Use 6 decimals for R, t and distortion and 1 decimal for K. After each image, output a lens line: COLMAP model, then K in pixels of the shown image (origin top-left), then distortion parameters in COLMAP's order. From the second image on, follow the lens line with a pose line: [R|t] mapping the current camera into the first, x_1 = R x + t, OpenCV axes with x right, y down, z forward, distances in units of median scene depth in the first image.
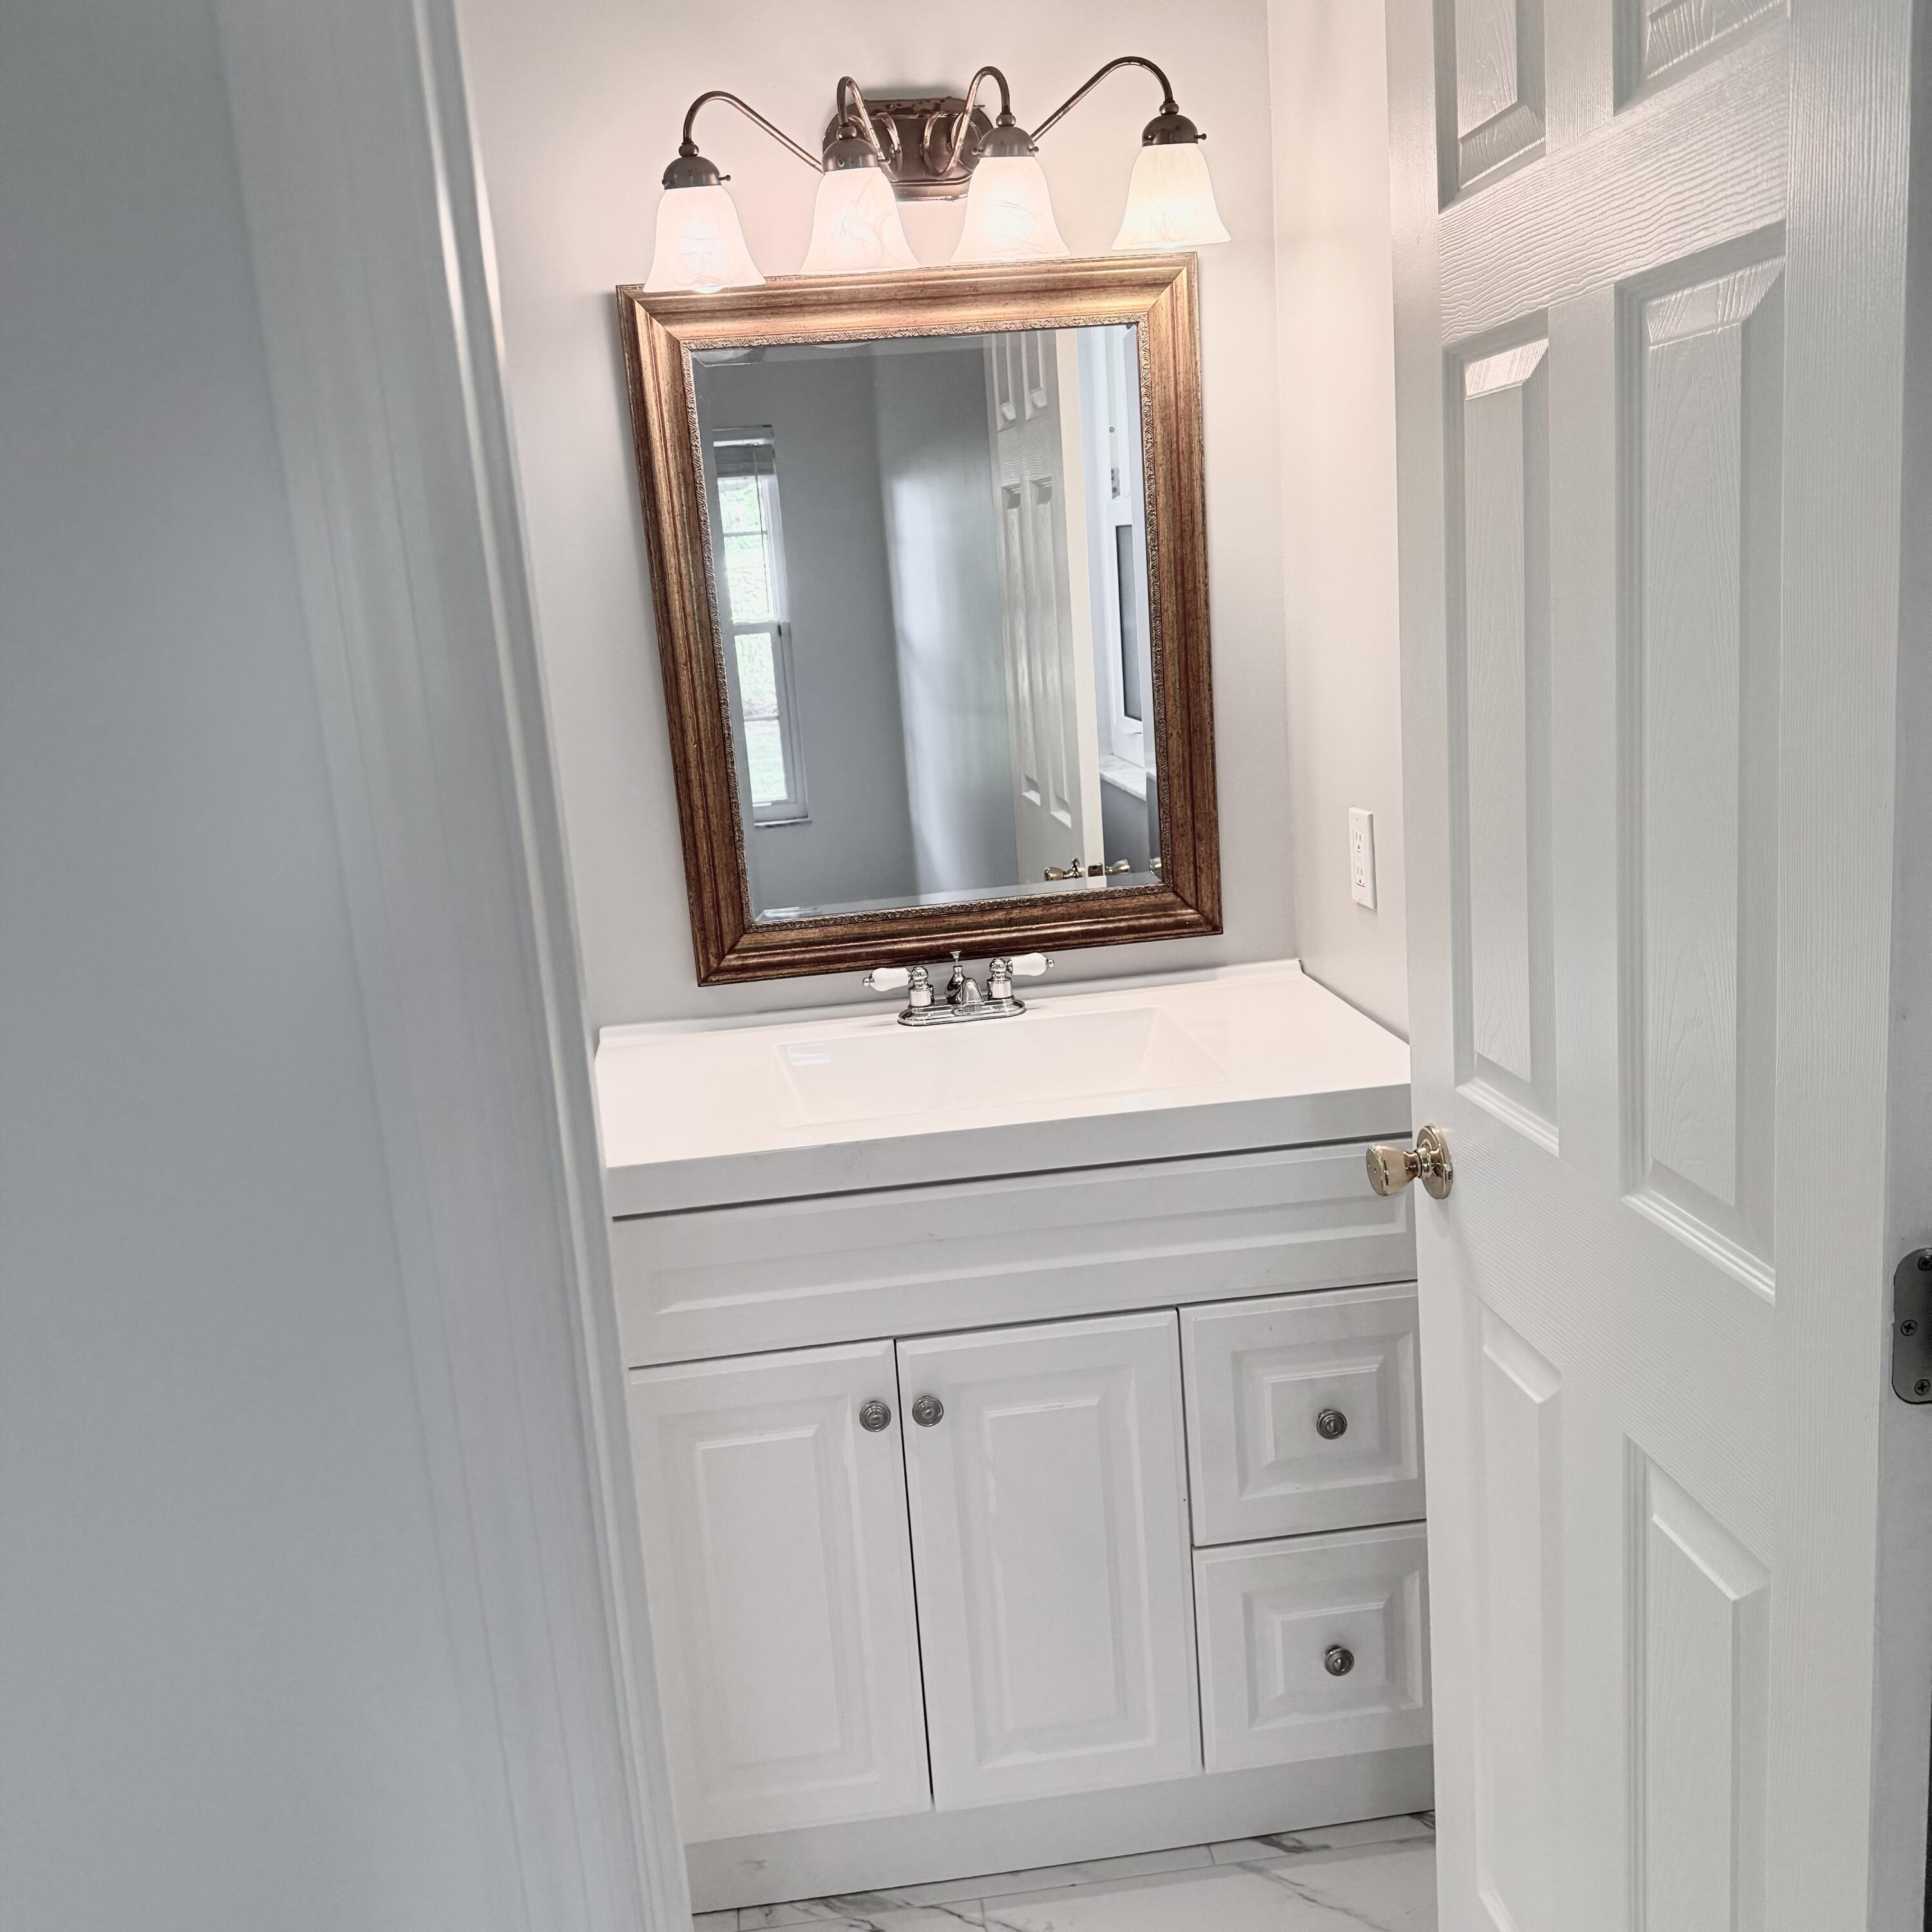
lens RADIAL K [[1845.8, 0, 966.0], [0, 1845.8, 966.0], [0, 0, 1]] dist [0.129318, -0.228190]
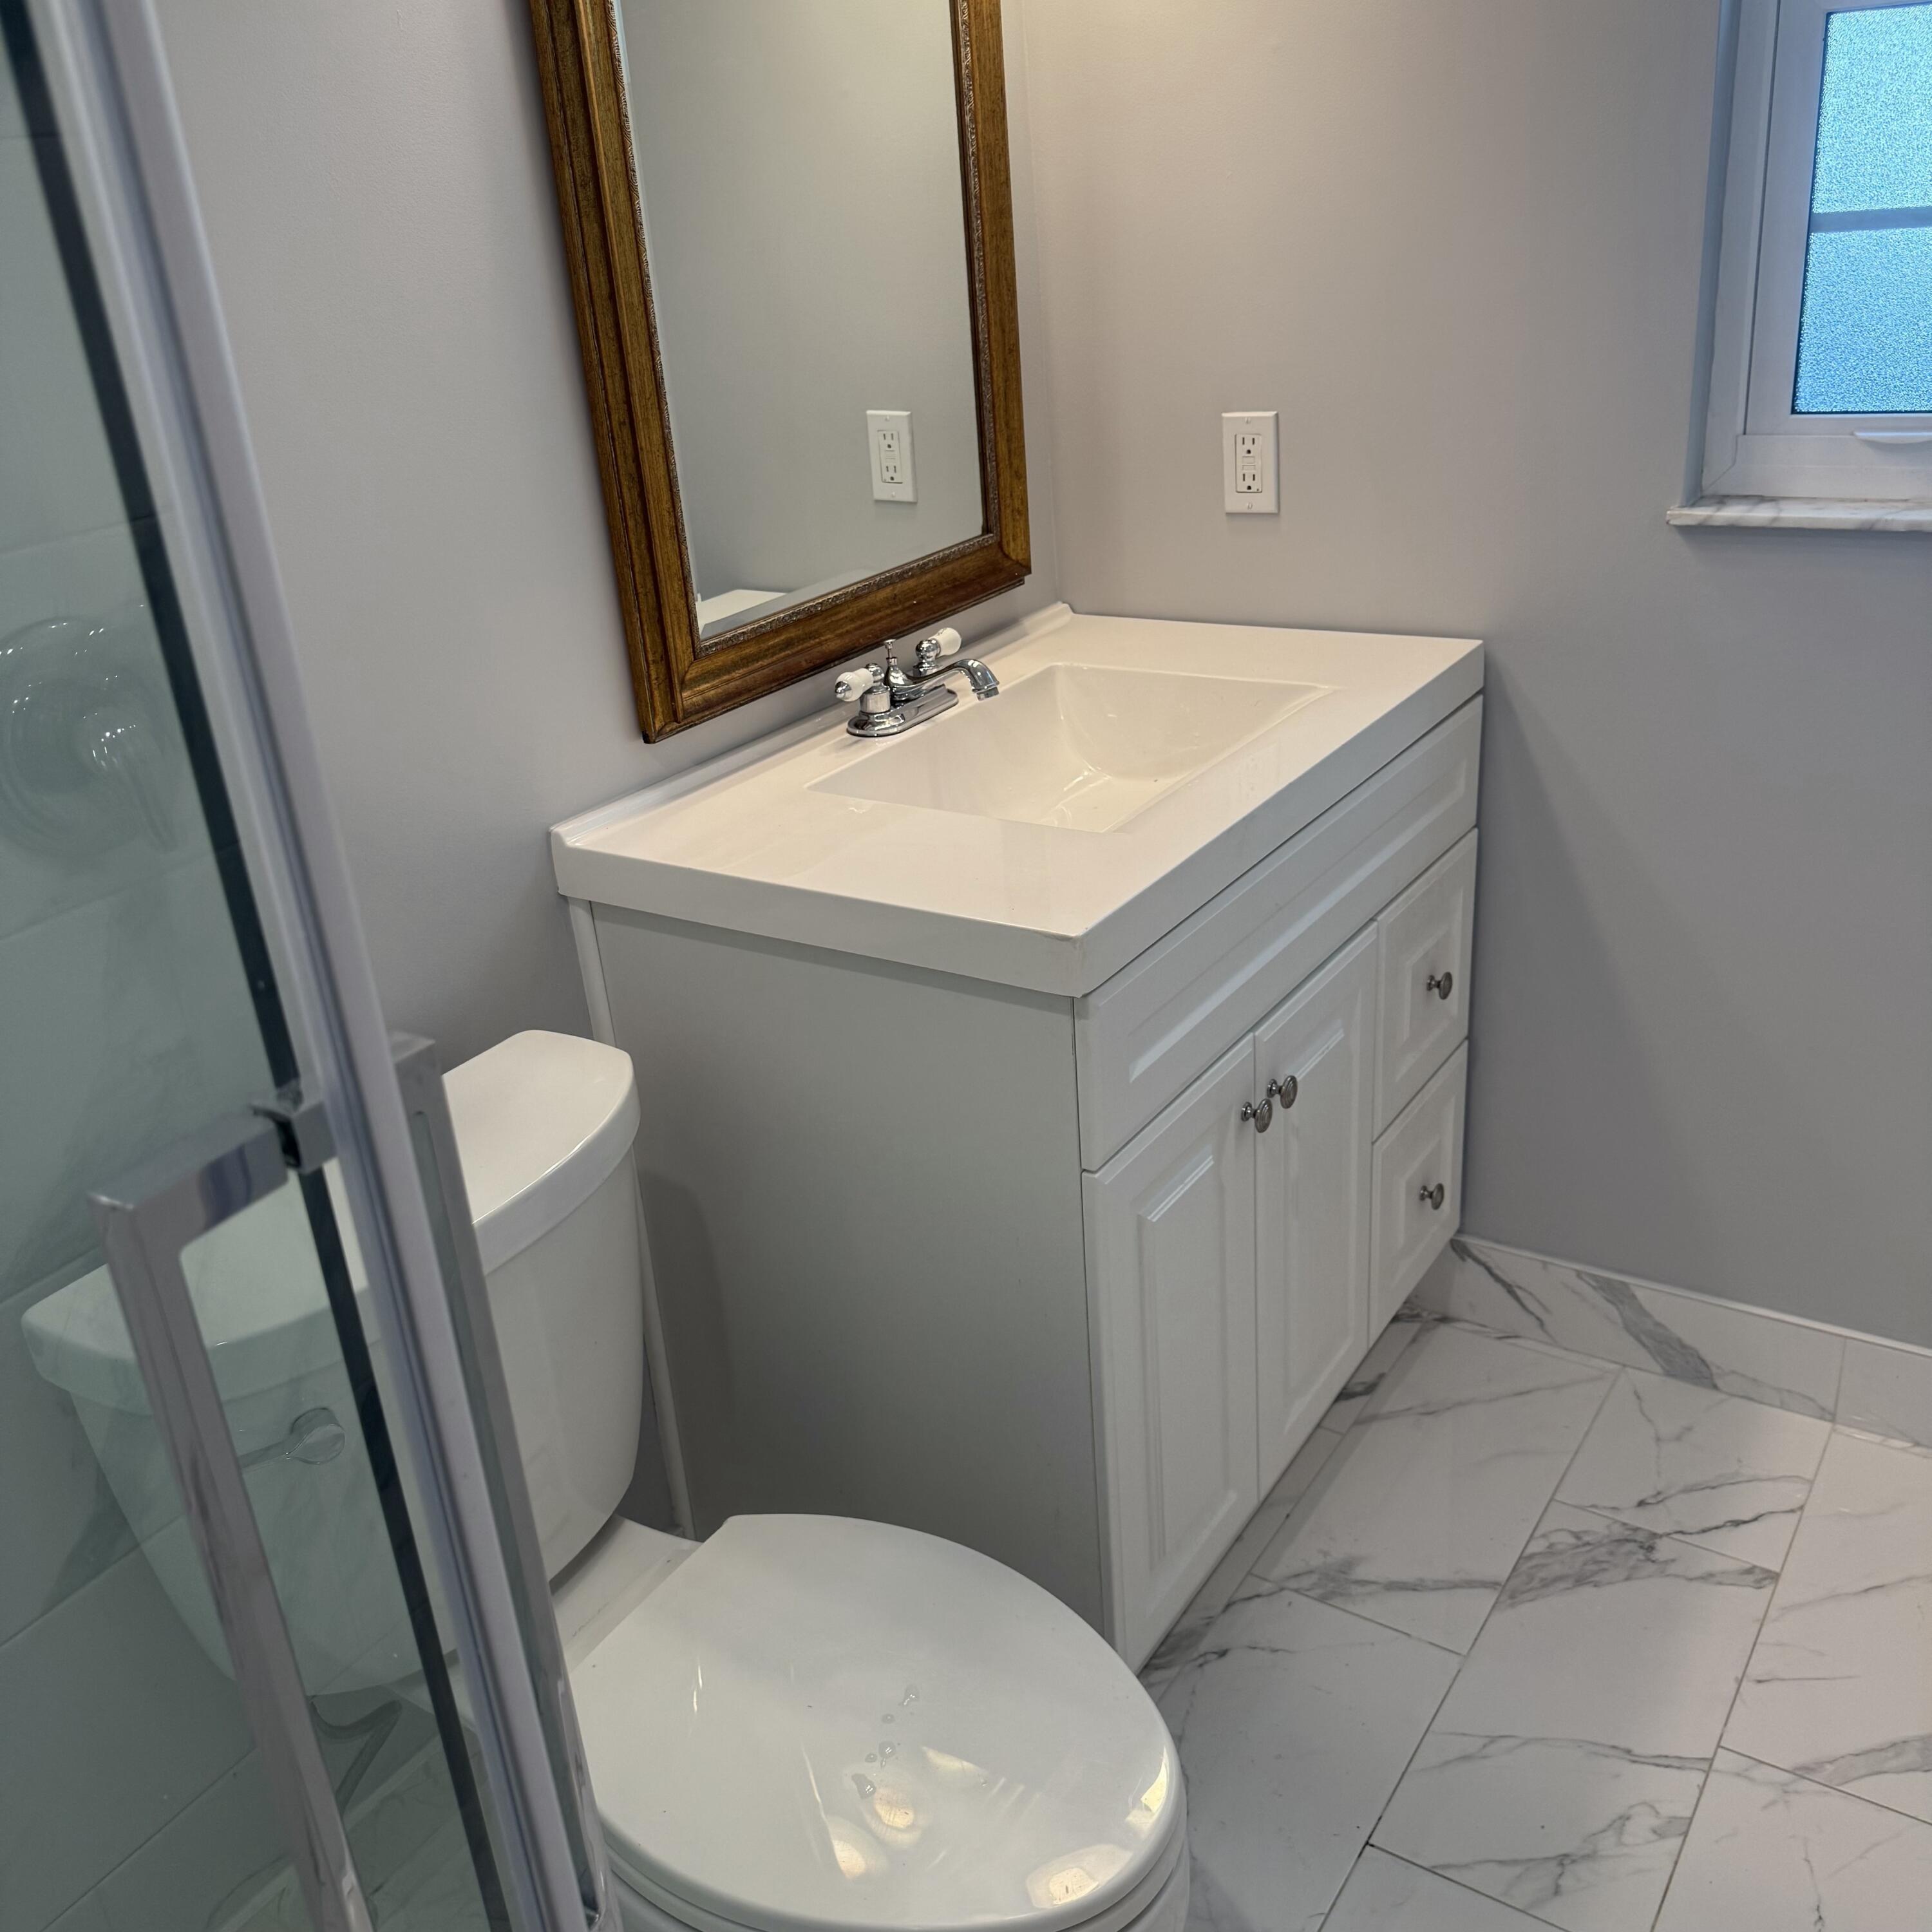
lens RADIAL K [[1845.8, 0, 966.0], [0, 1845.8, 966.0], [0, 0, 1]] dist [0.129318, -0.228190]
pose [[0.632147, -0.283801, 0.721004, -0.631451], [0.183353, 0.958871, 0.216674, -0.041267], [-0.752842, -0.004772, 0.658184, 0.425552]]
